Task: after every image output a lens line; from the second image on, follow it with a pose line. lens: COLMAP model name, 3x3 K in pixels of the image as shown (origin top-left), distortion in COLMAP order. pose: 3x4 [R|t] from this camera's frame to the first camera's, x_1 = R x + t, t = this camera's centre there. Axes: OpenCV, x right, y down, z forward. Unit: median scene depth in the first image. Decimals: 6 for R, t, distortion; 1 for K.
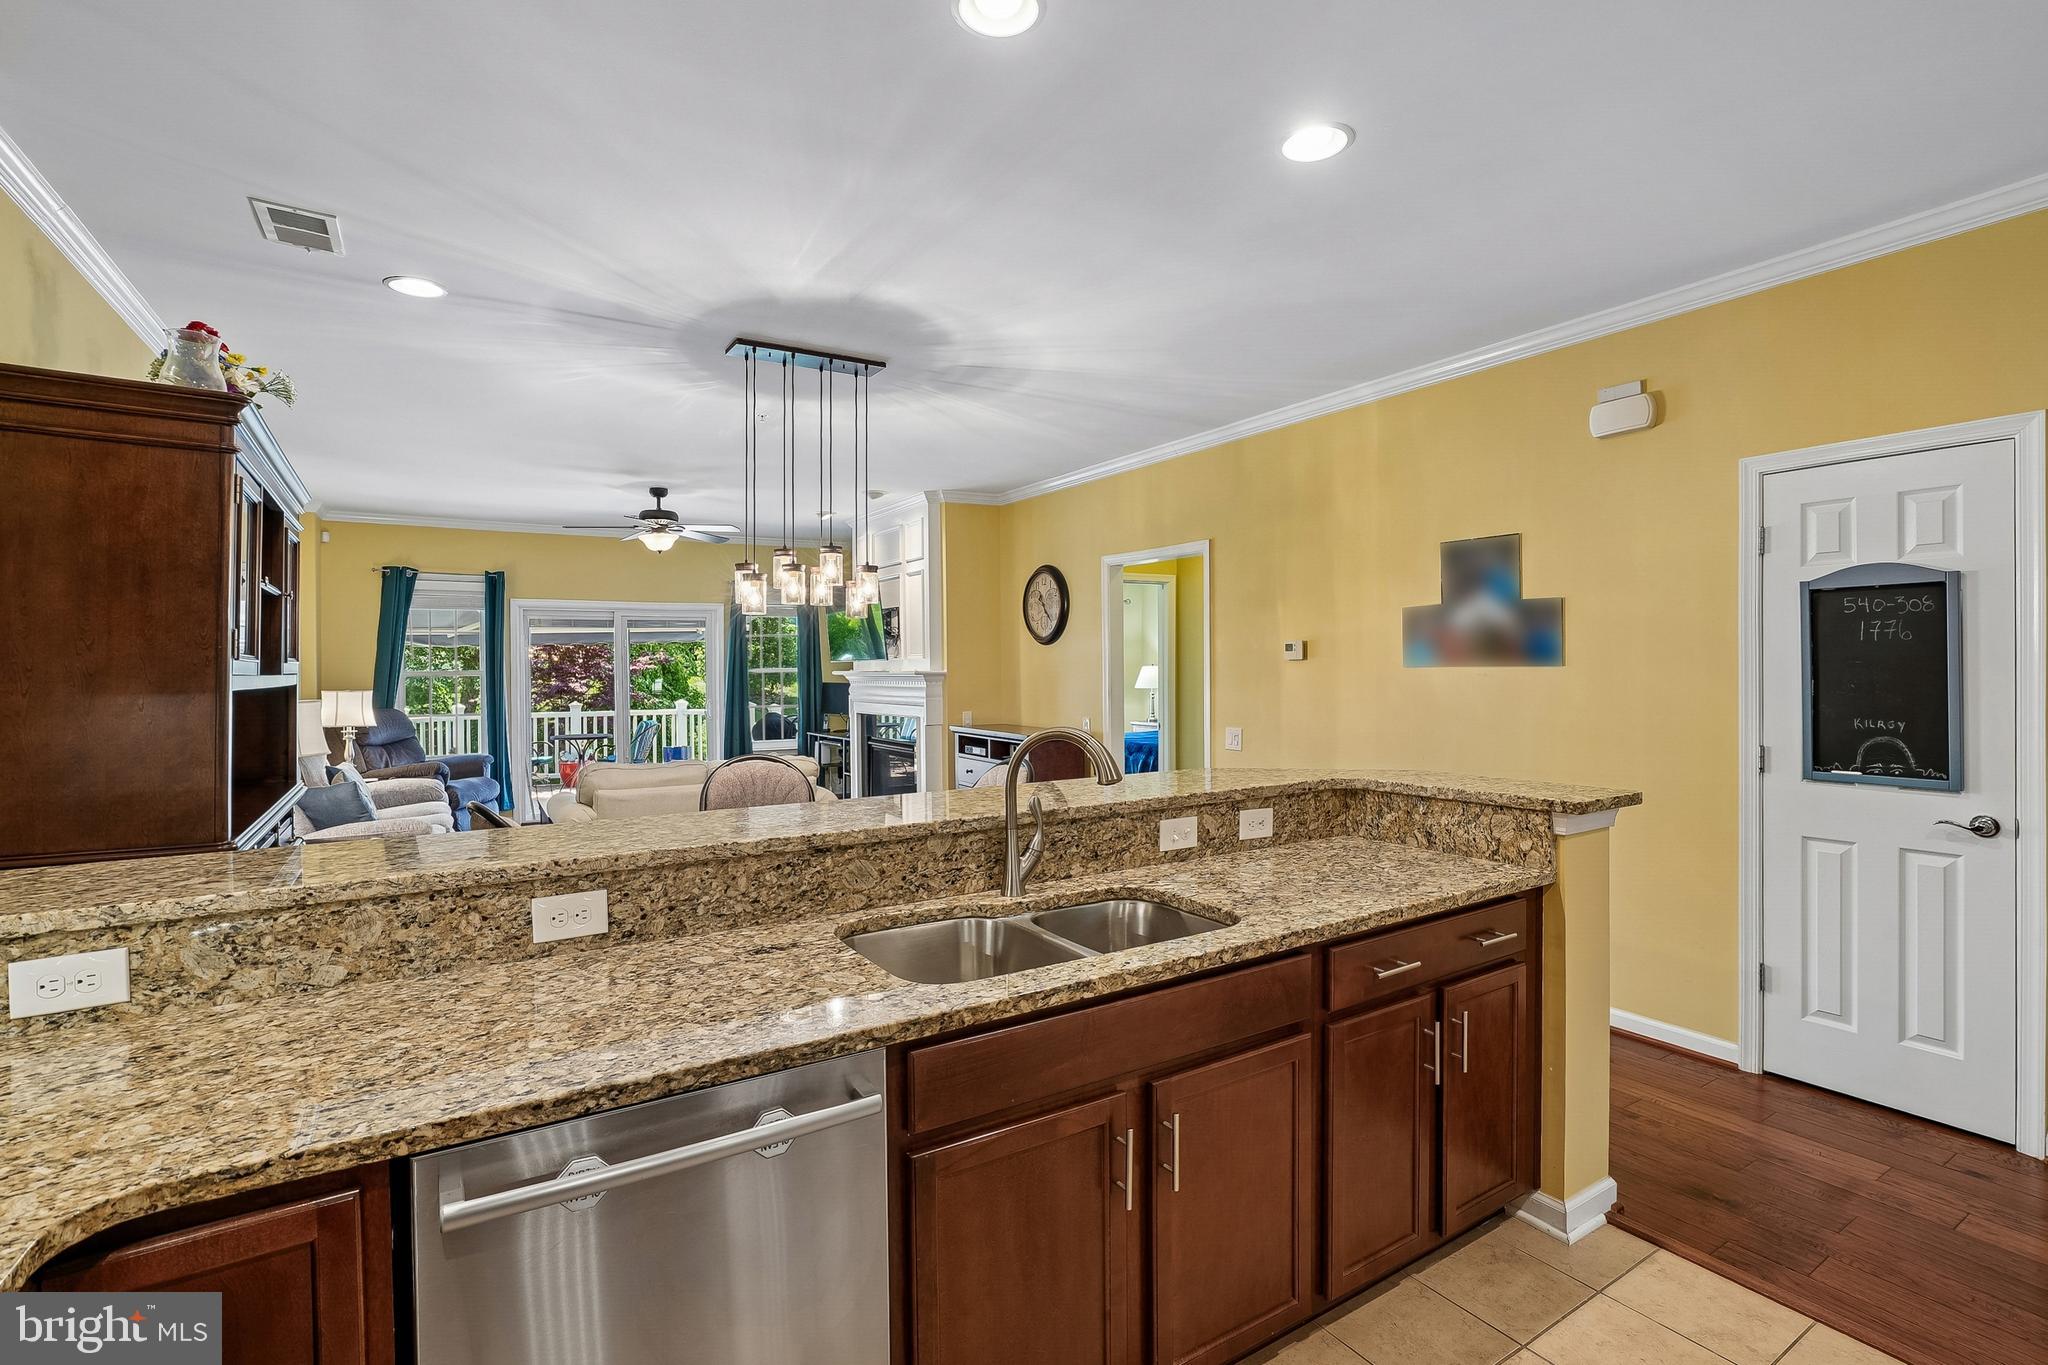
lens RADIAL K [[950.7, 0, 1020.9], [0, 950.7, 671.3], [0, 0, 1]] dist [-0.042425, 0.017374]
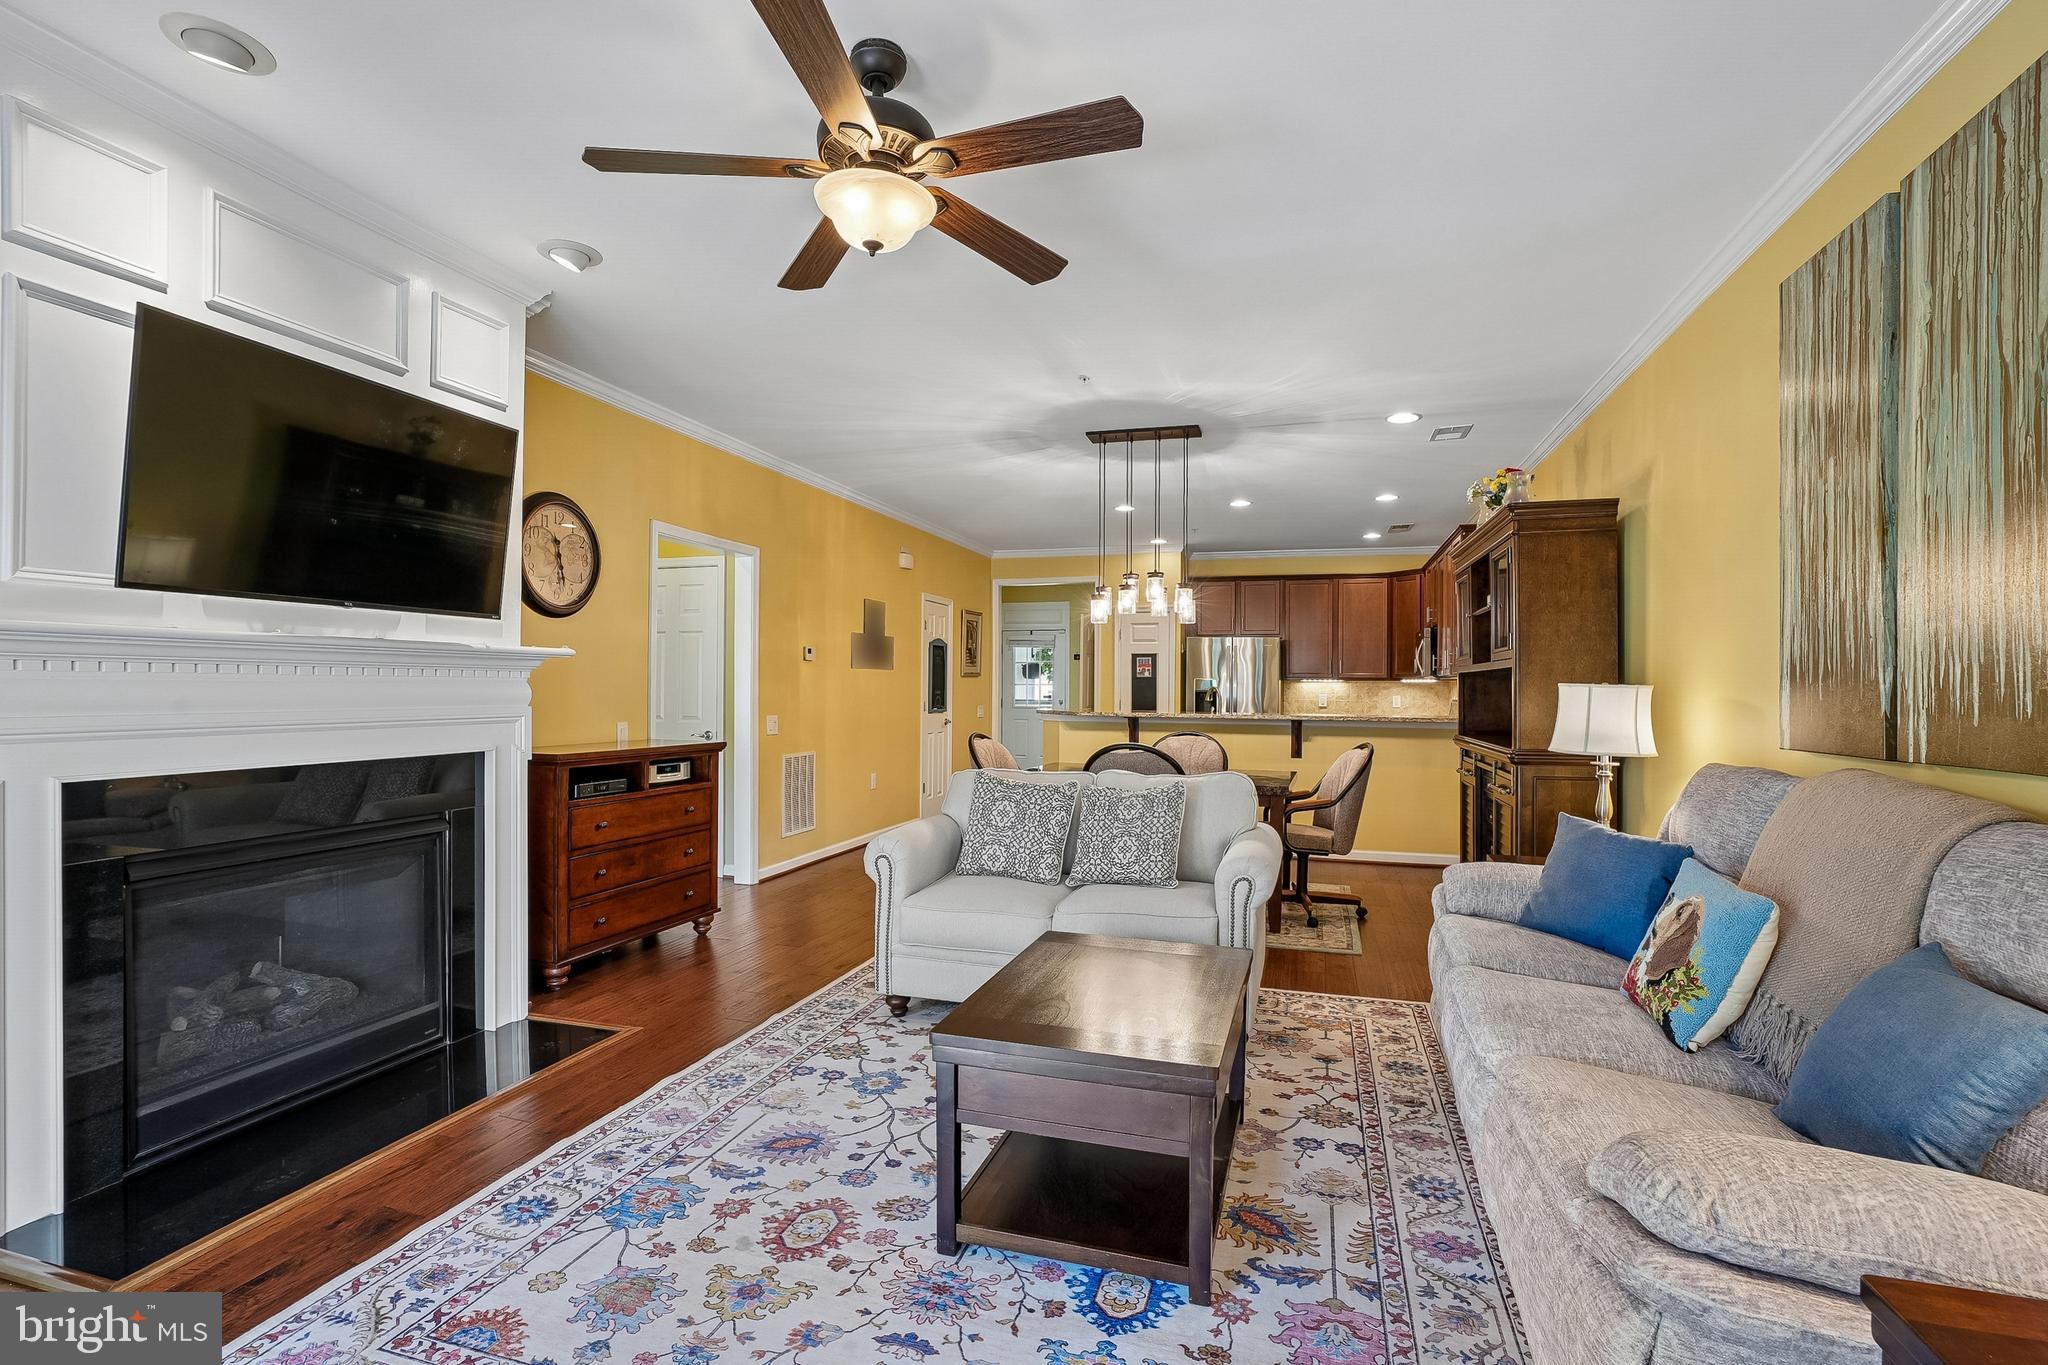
lens RADIAL K [[950.7, 0, 1022.2], [0, 950.7, 698.6], [0, 0, 1]] dist [-0.042425, 0.017374]
pose [[-0.661989, -0.004976, 0.749497, -0.615036], [0.001283, 0.999969, 0.007772, 0.021572], [-0.749513, 0.006107, -0.661962, 1.102757]]
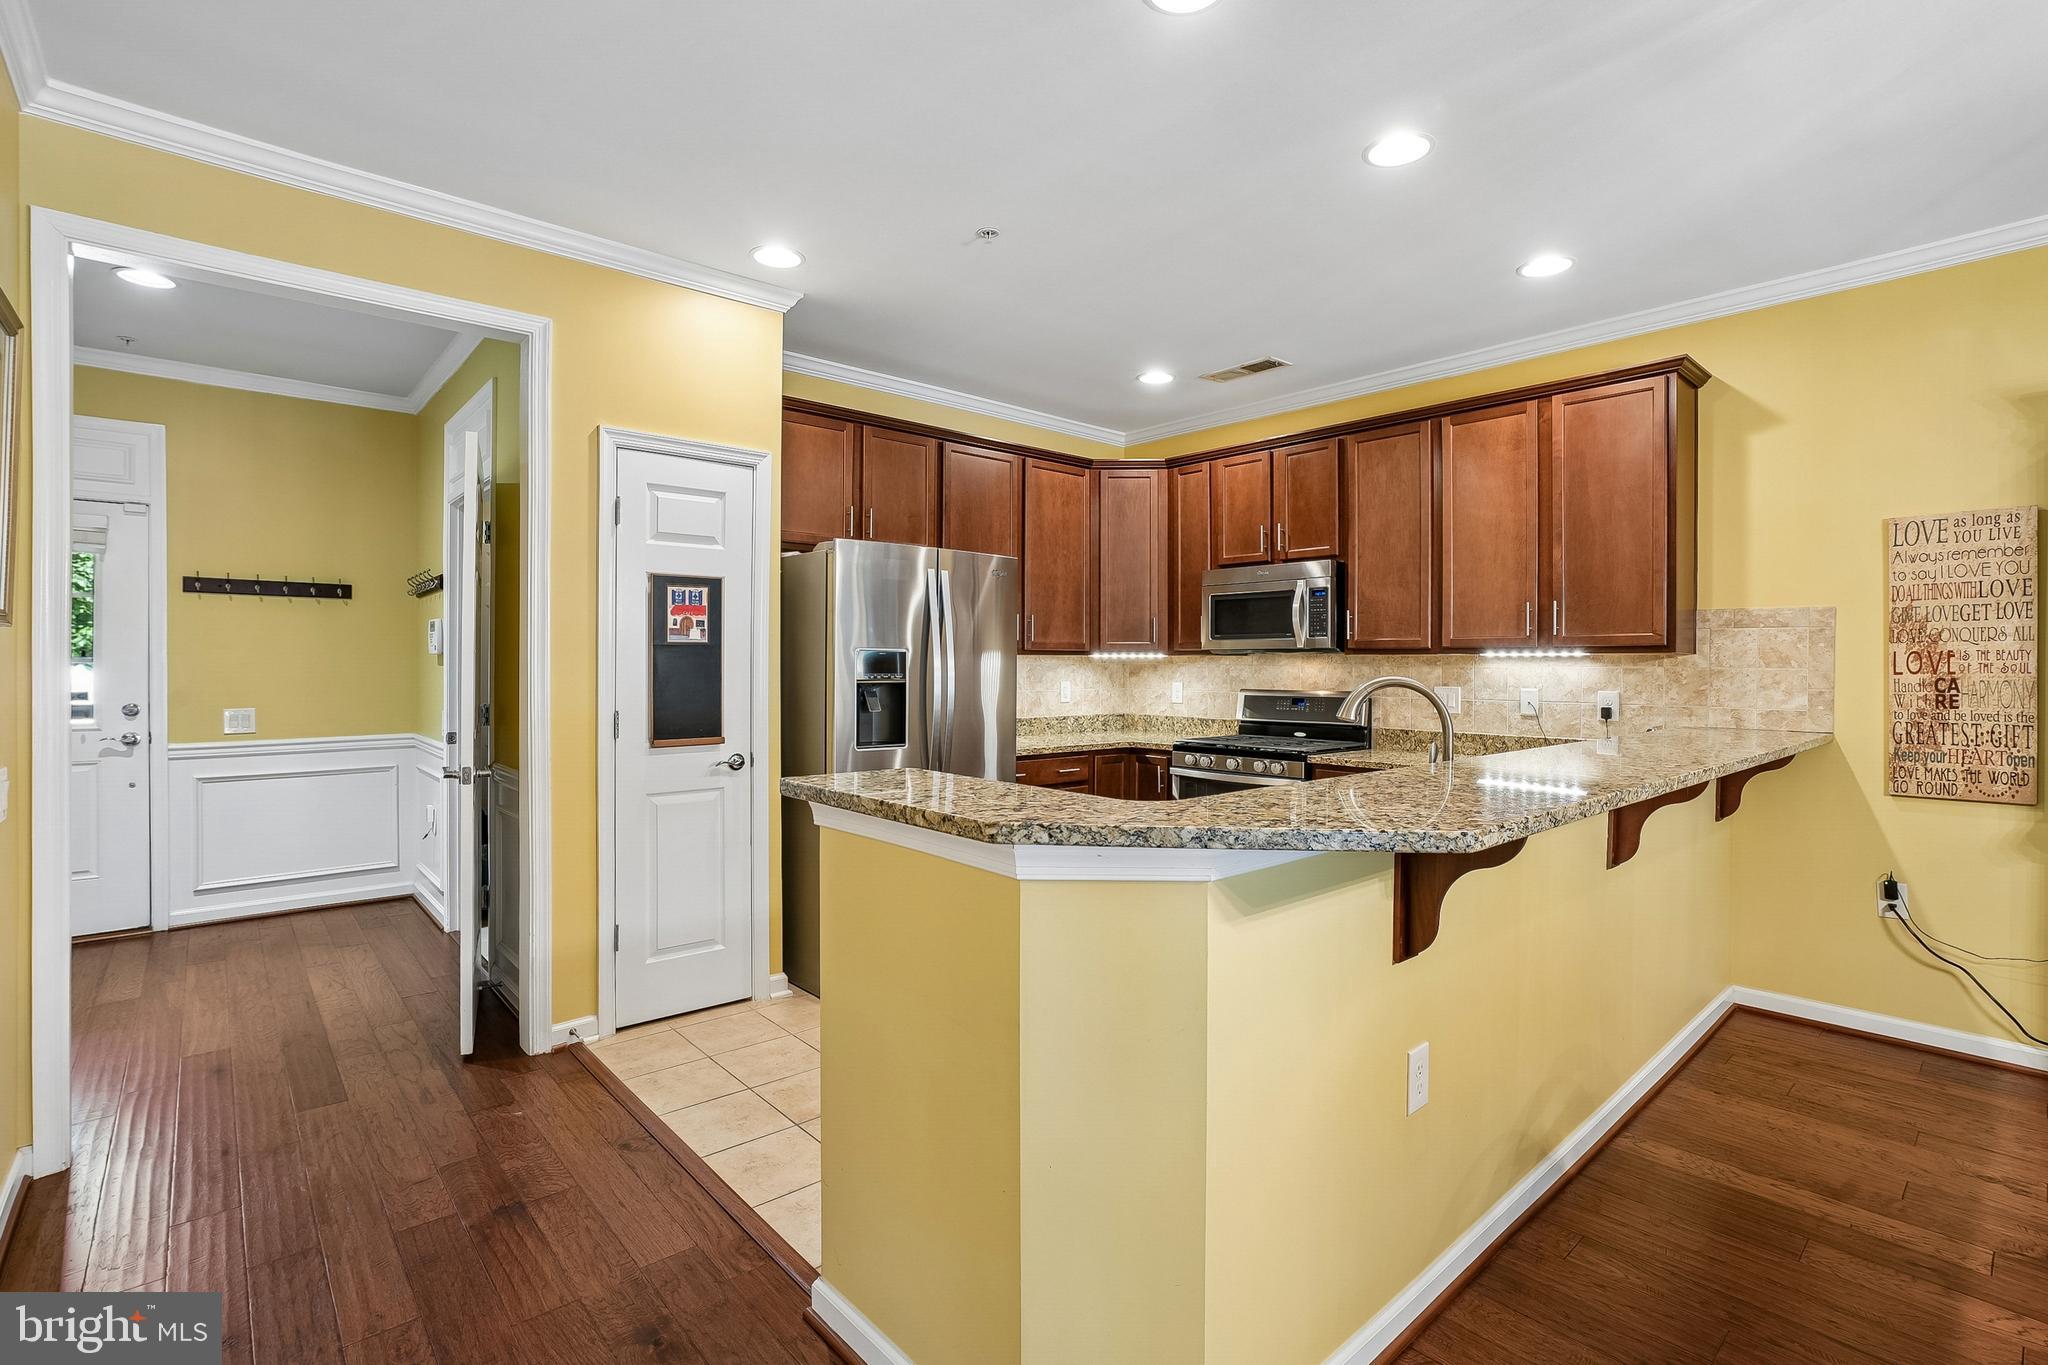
lens RADIAL K [[950.7, 0, 1046.1], [0, 950.7, 670.8], [0, 0, 1]] dist [-0.042425, 0.017374]
pose [[-0.982749, 0.006079, -0.184844, 0.191669], [0.003103, 0.999861, 0.016383, 0.008205], [0.184918, 0.015526, -0.982631, 0.572948]]
